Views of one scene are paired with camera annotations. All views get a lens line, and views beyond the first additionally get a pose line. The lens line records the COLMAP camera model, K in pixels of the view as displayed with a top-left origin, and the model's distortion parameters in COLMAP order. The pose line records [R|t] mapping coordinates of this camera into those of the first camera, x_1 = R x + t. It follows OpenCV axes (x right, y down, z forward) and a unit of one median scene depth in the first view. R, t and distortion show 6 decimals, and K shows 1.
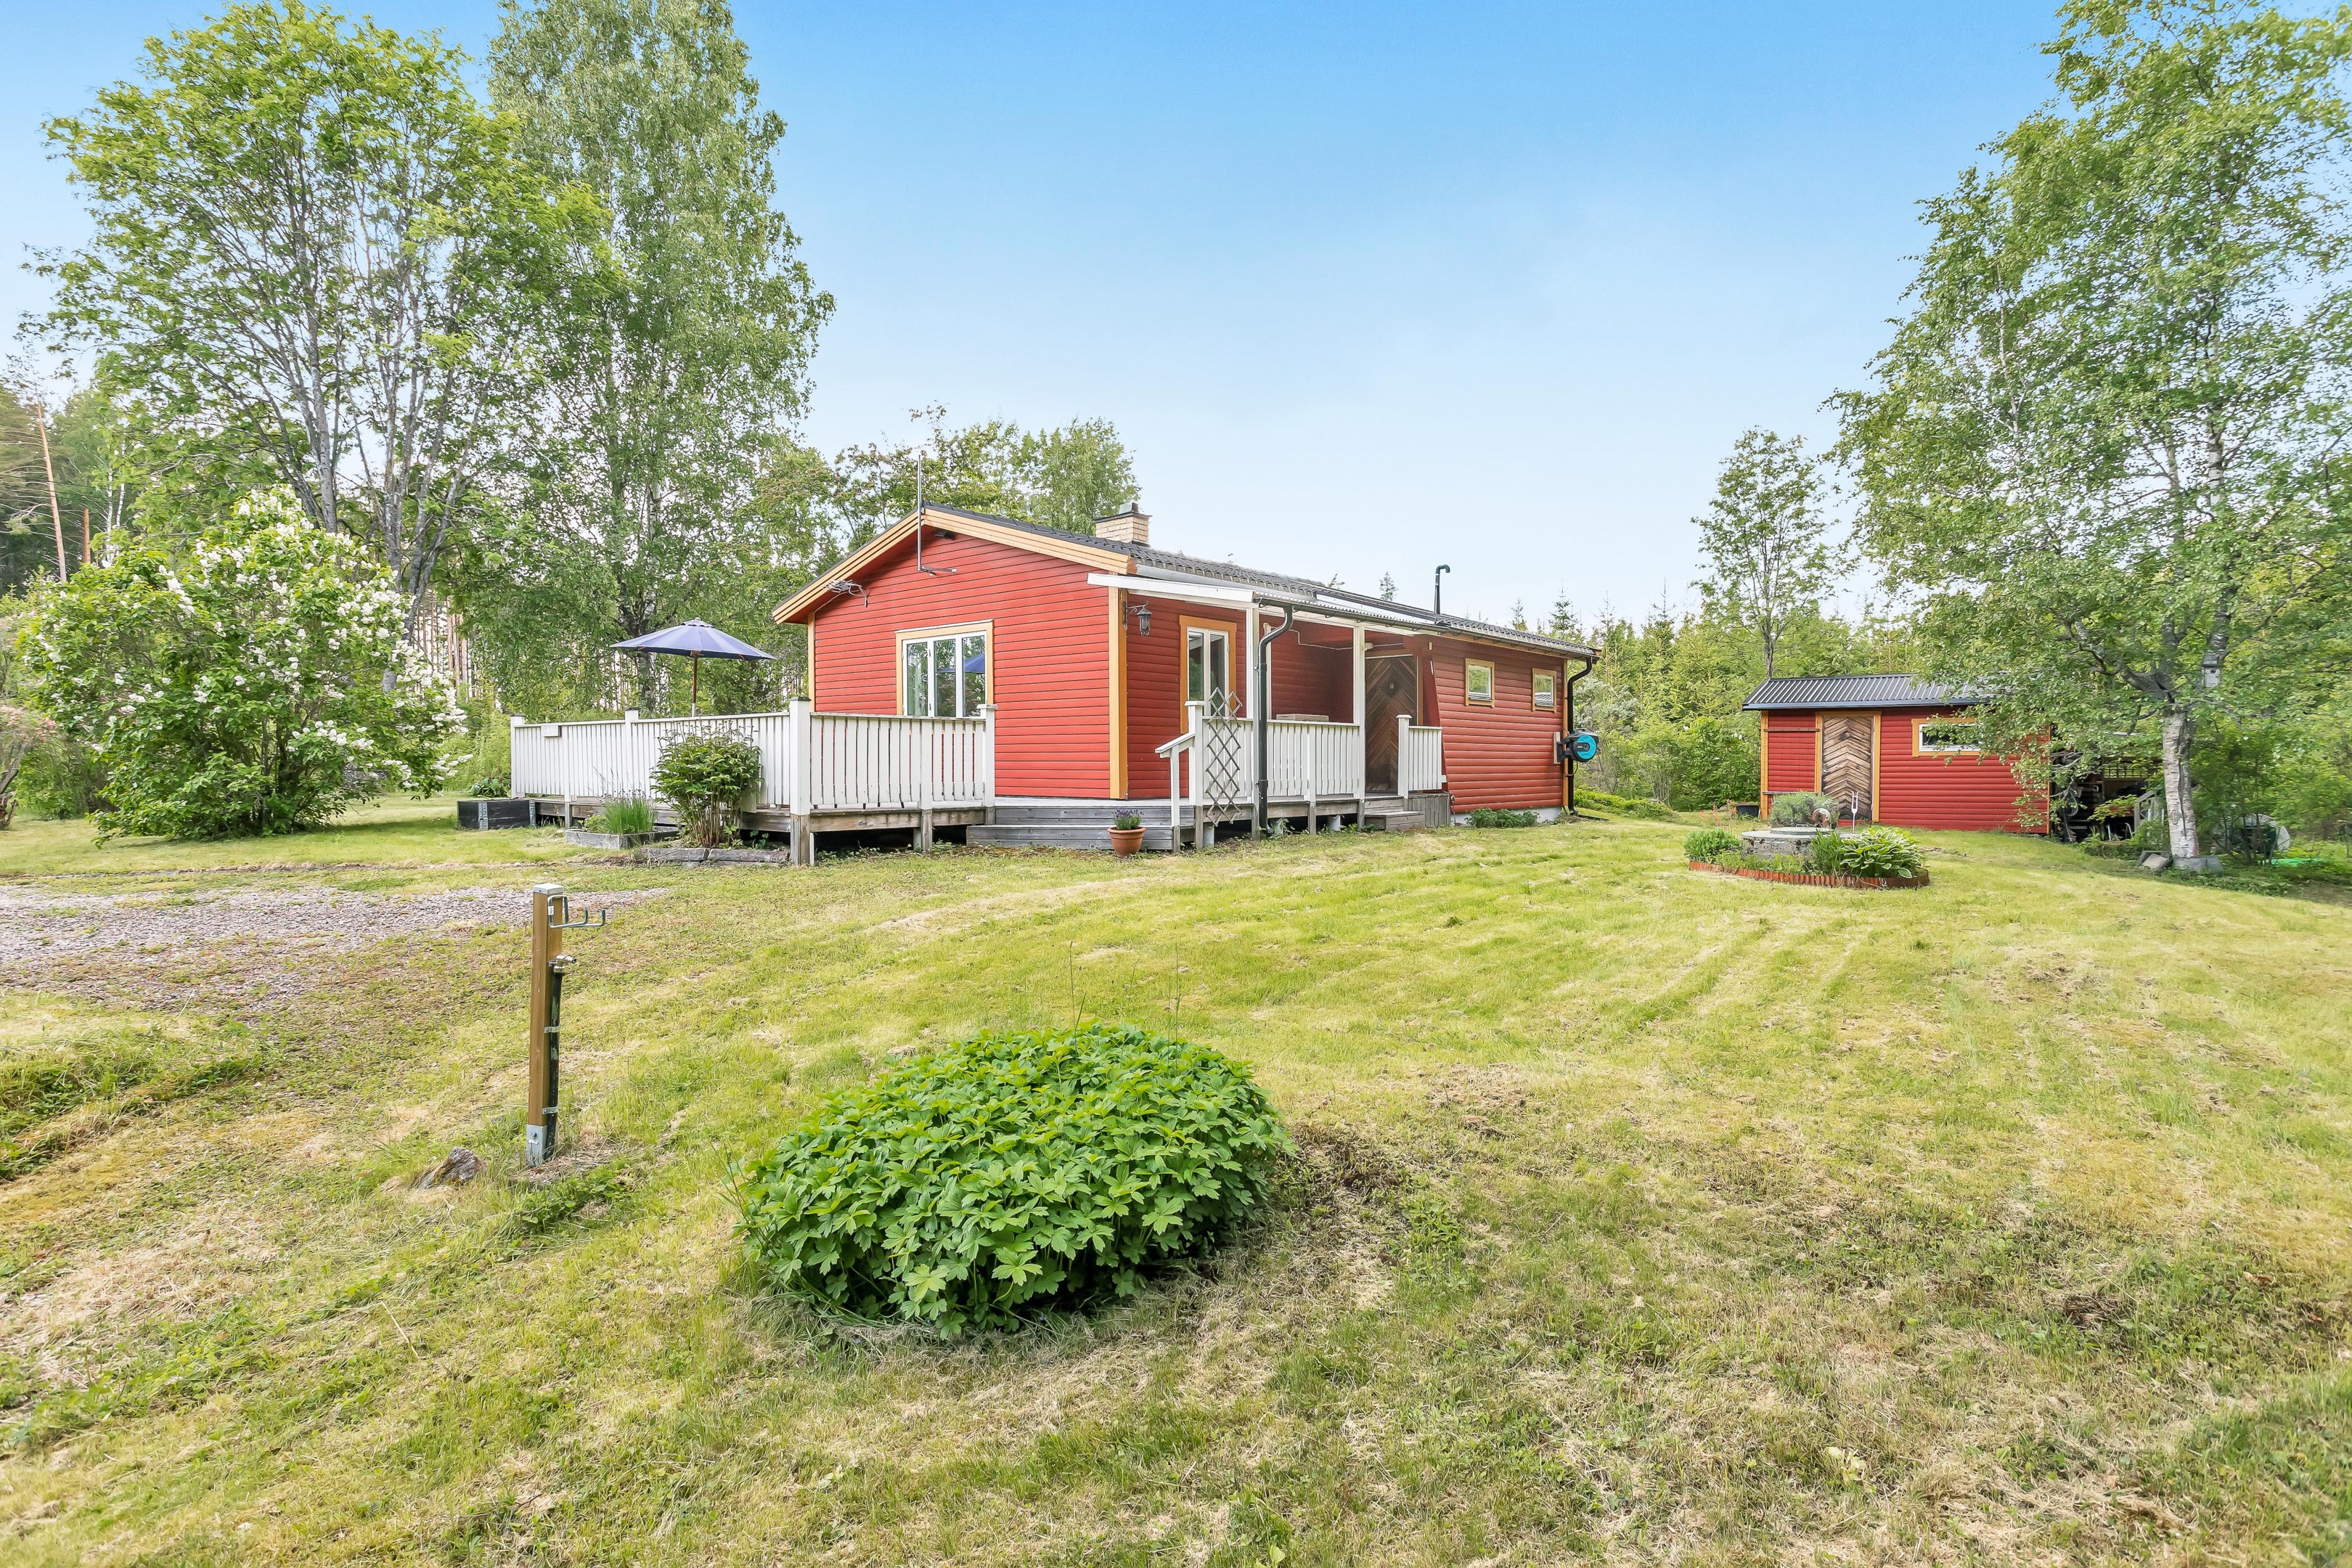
lens RADIAL K [[1246.6, 0, 1183.7], [0, 1246.6, 768.6], [0, 0, 1]] dist [-0.000157, -0.004000]
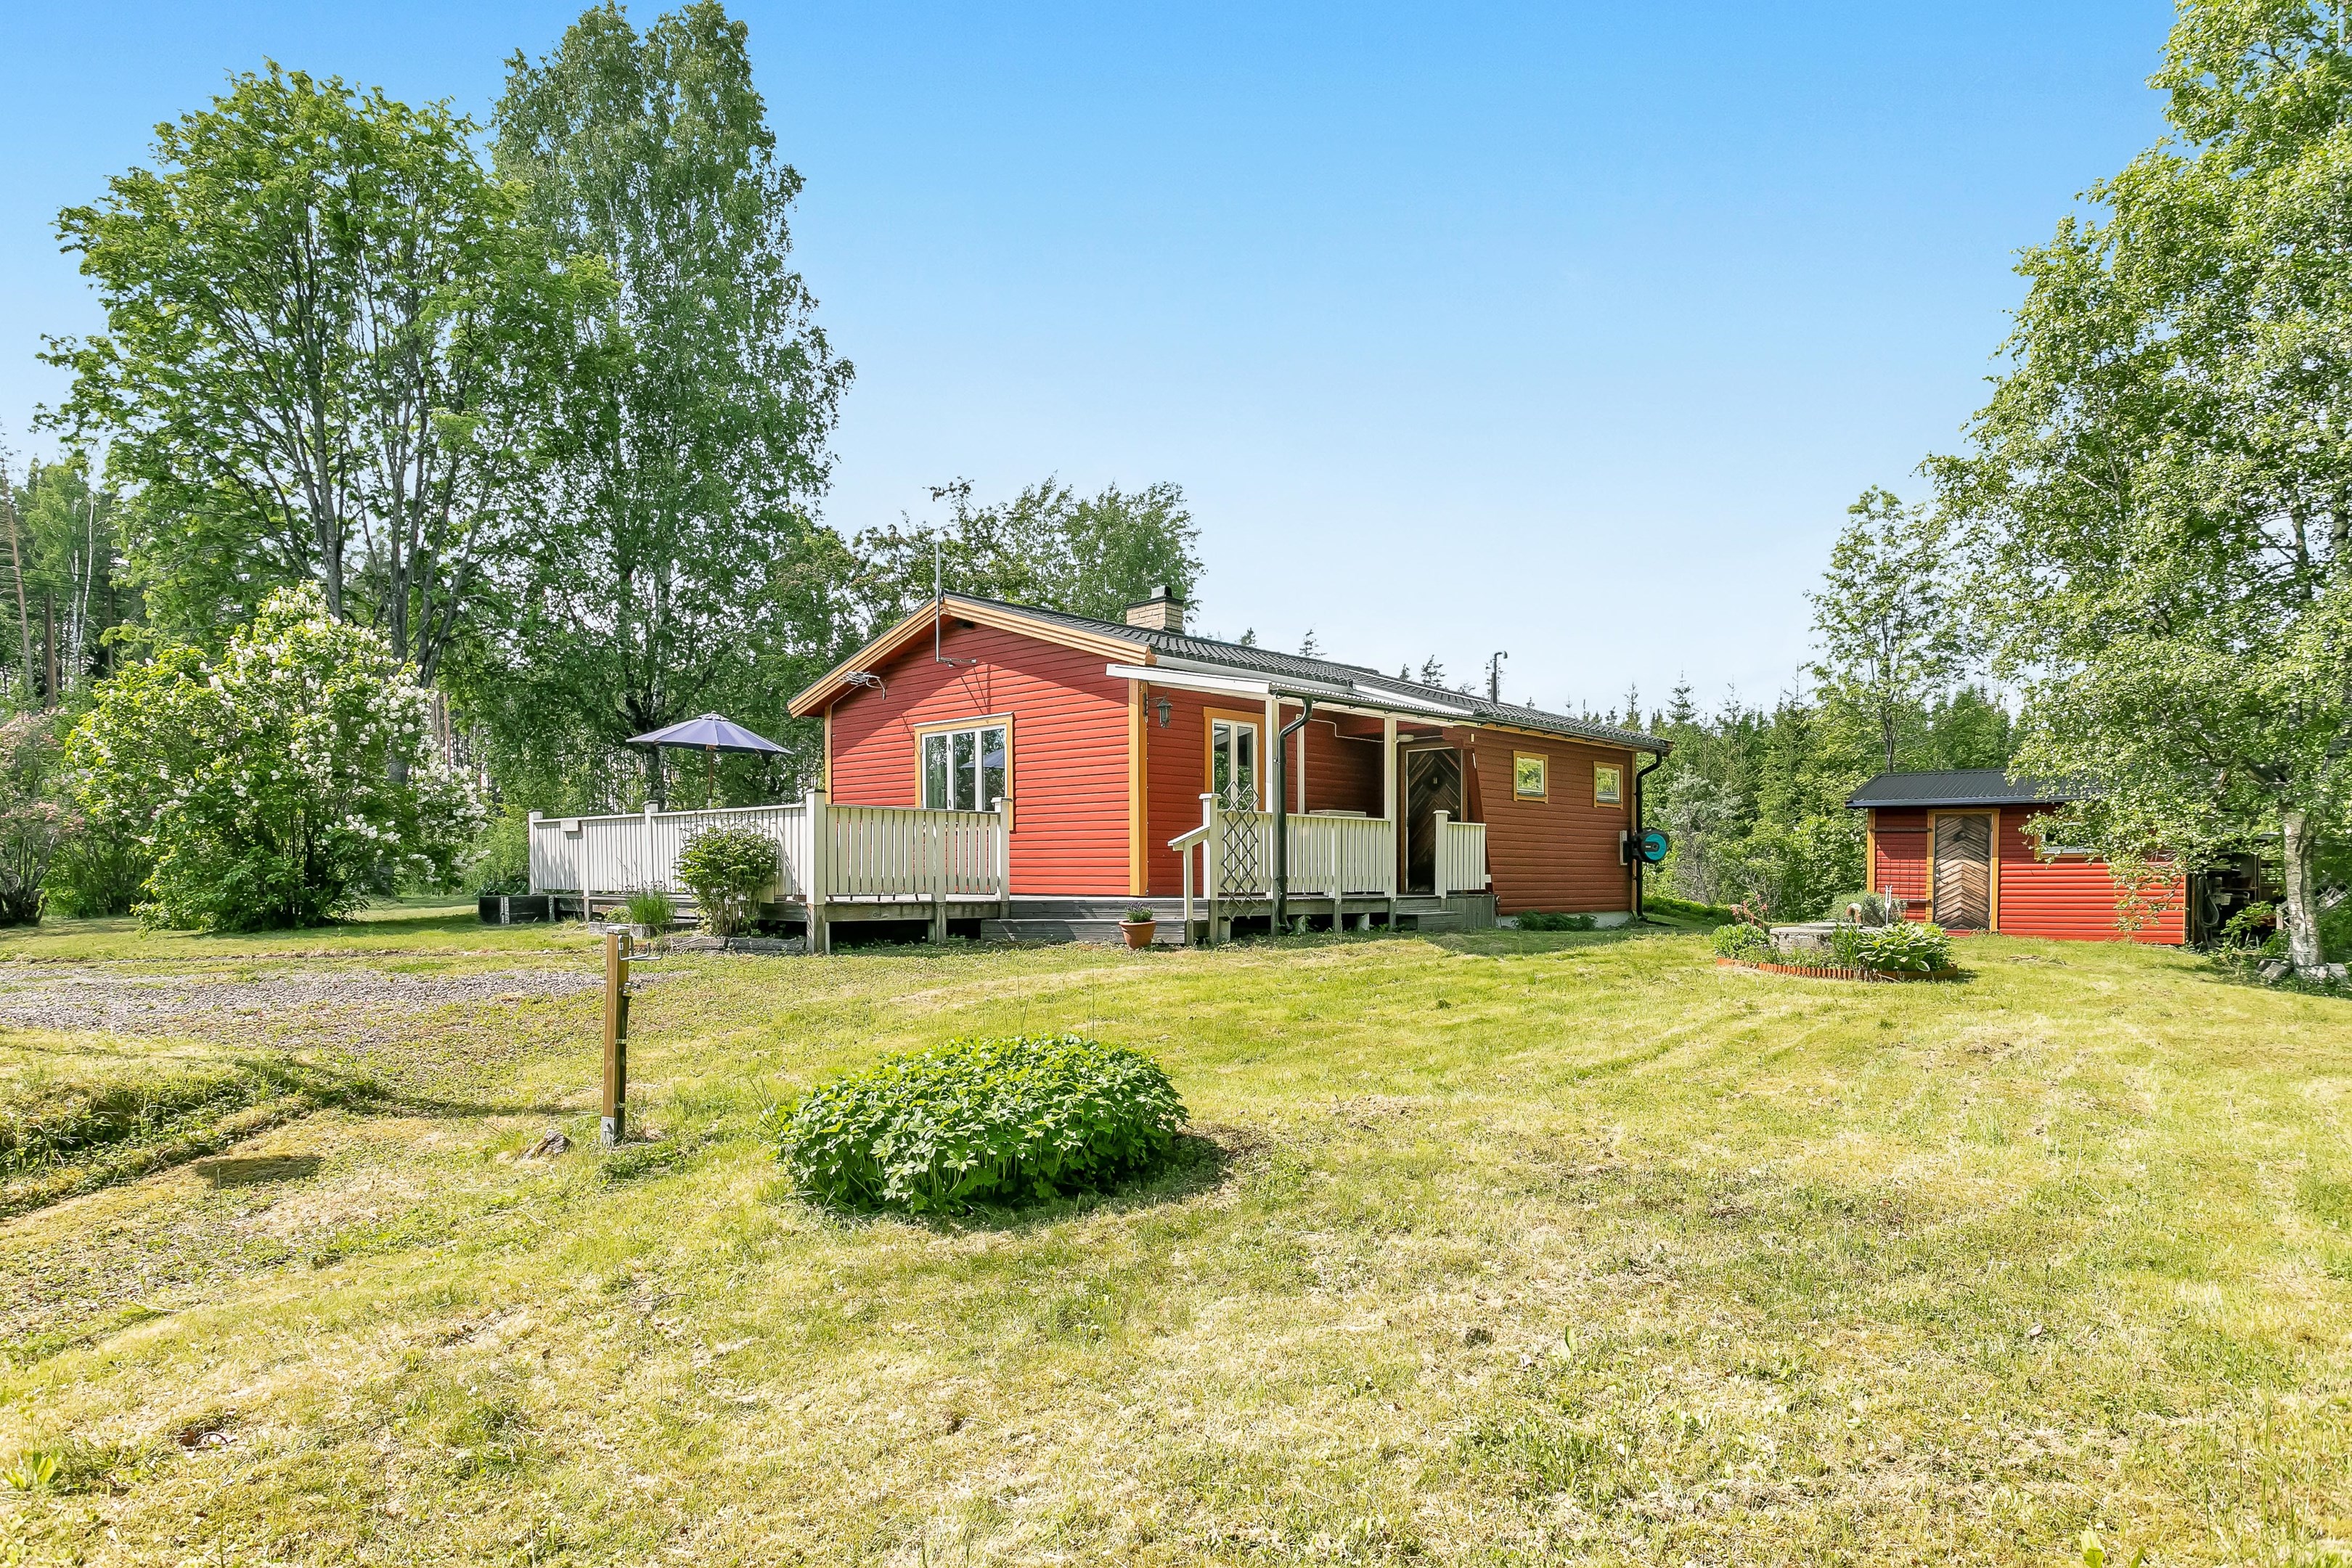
lens RADIAL K [[1468.4, 0, 1174.9], [0, 1468.4, 878.1], [0, 0, 1]] dist [-0.002821, 0.001565]
pose [[0.998253, 0.001654, -0.059055, 0.037039], [-0.001910, 0.999989, -0.004269, 0.013014], [0.059047, 0.004375, 0.998246, -0.119486]]
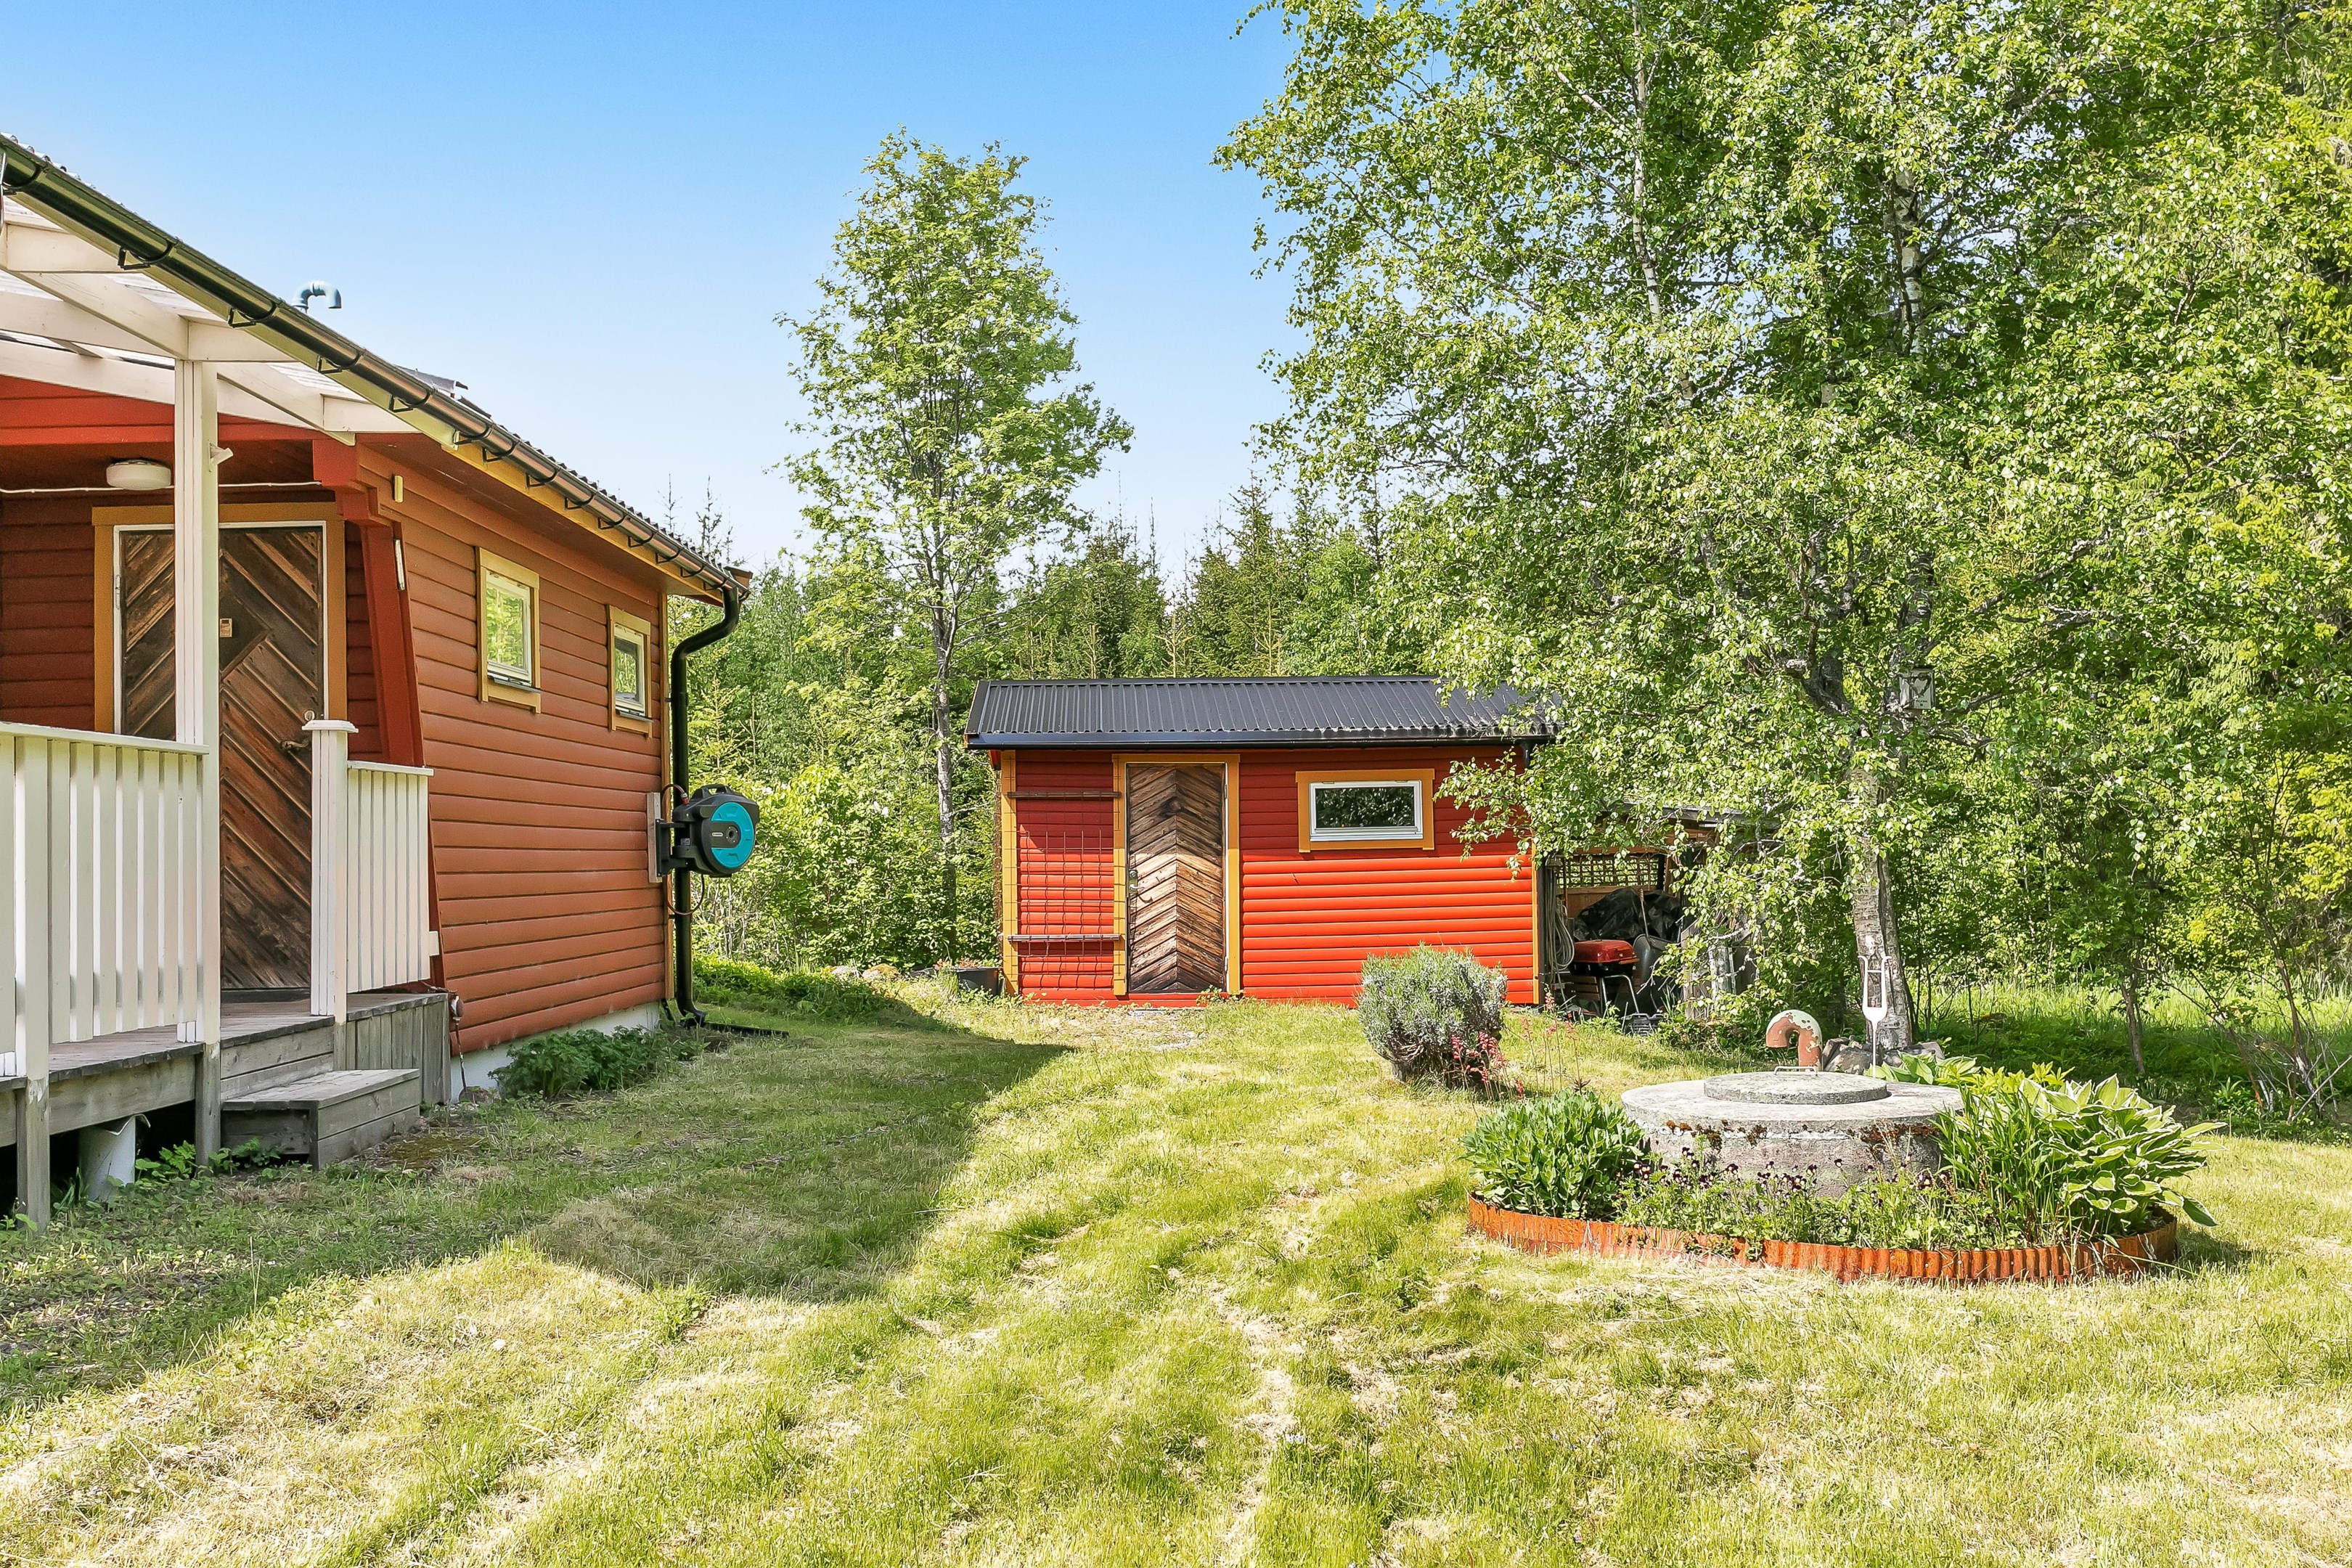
lens RADIAL K [[2342.2, 0, 1169.2], [0, 2342.2, 779.1], [0, 0, 1]] dist [0.016203, 0.000000]
pose [[0.781094, 0.007811, 0.624364, -0.003250], [0.019495, 0.999129, -0.036888, -0.006546], [-0.624109, 0.040985, 0.780262, 0.443873]]
